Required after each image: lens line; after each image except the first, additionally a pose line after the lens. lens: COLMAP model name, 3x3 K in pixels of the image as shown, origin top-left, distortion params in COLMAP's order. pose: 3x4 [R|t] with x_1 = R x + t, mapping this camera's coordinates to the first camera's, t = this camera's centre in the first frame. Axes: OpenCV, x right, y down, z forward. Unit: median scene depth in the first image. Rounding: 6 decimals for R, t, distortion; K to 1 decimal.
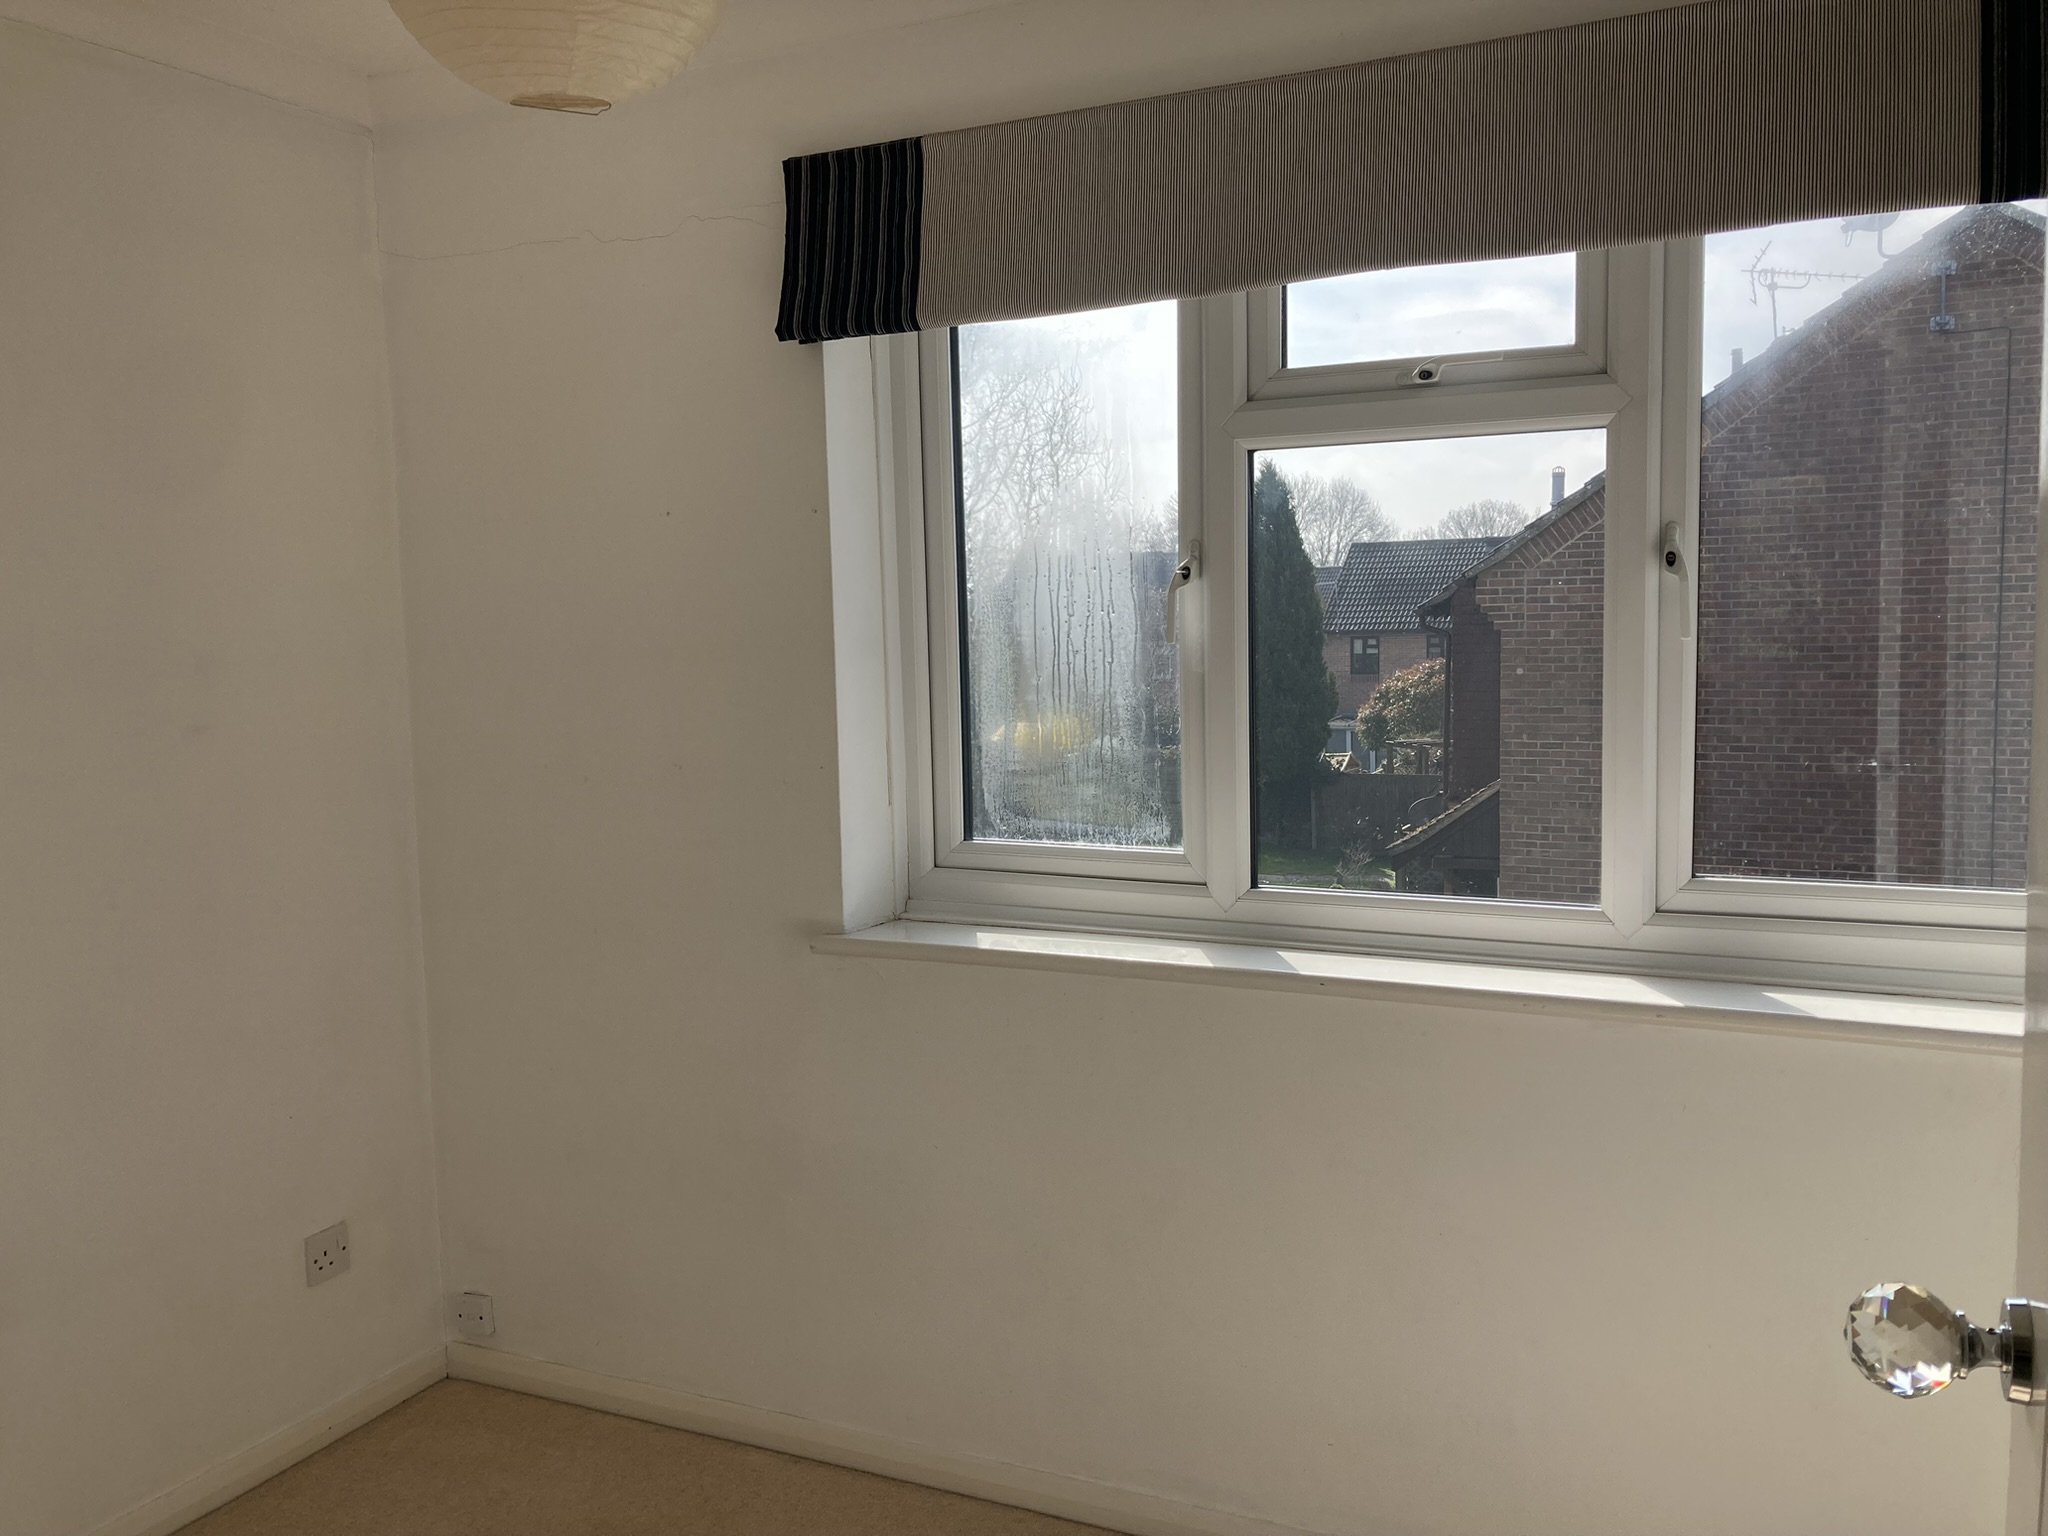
lens RADIAL K [[1679.3, 0, 1028.4], [0, 1679.3, 772.1], [0, 0, 1]] dist [0.053080, -0.080882]
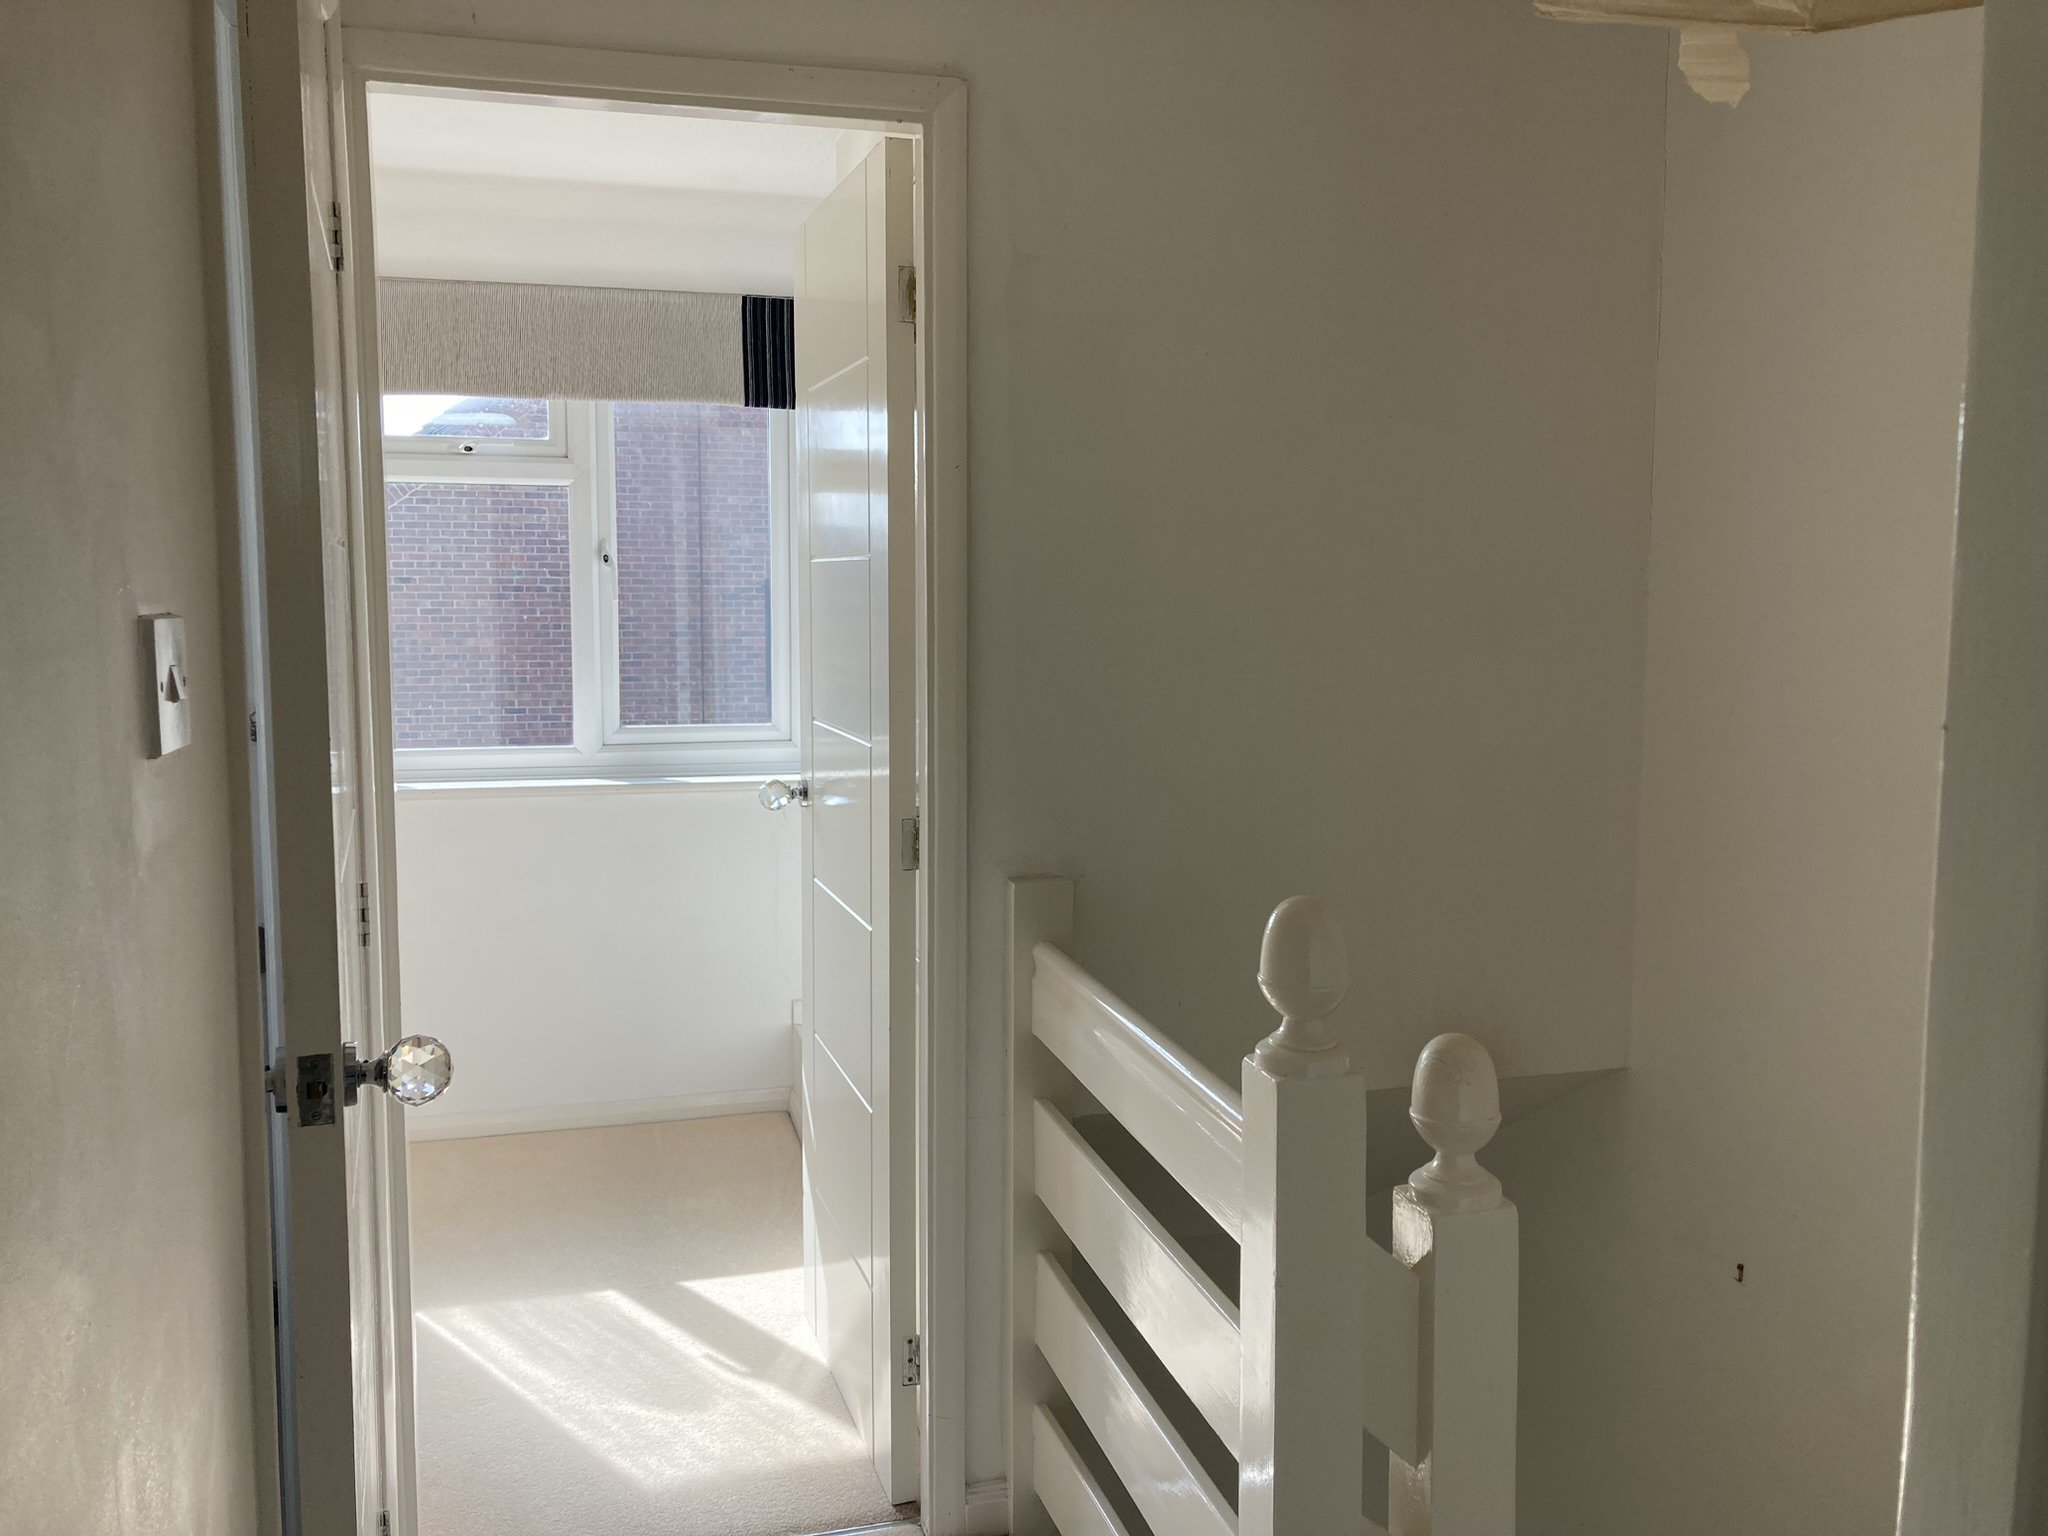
lens RADIAL K [[1679.3, 0, 1022.6], [0, 1679.3, 767.5], [0, 0, 1]] dist [0.053080, -0.080882]
pose [[0.753407, -0.042252, 0.656195, -0.402673], [0.037685, 0.999068, 0.021061, 0.066962], [-0.656473, 0.008861, 0.754297, -0.572833]]
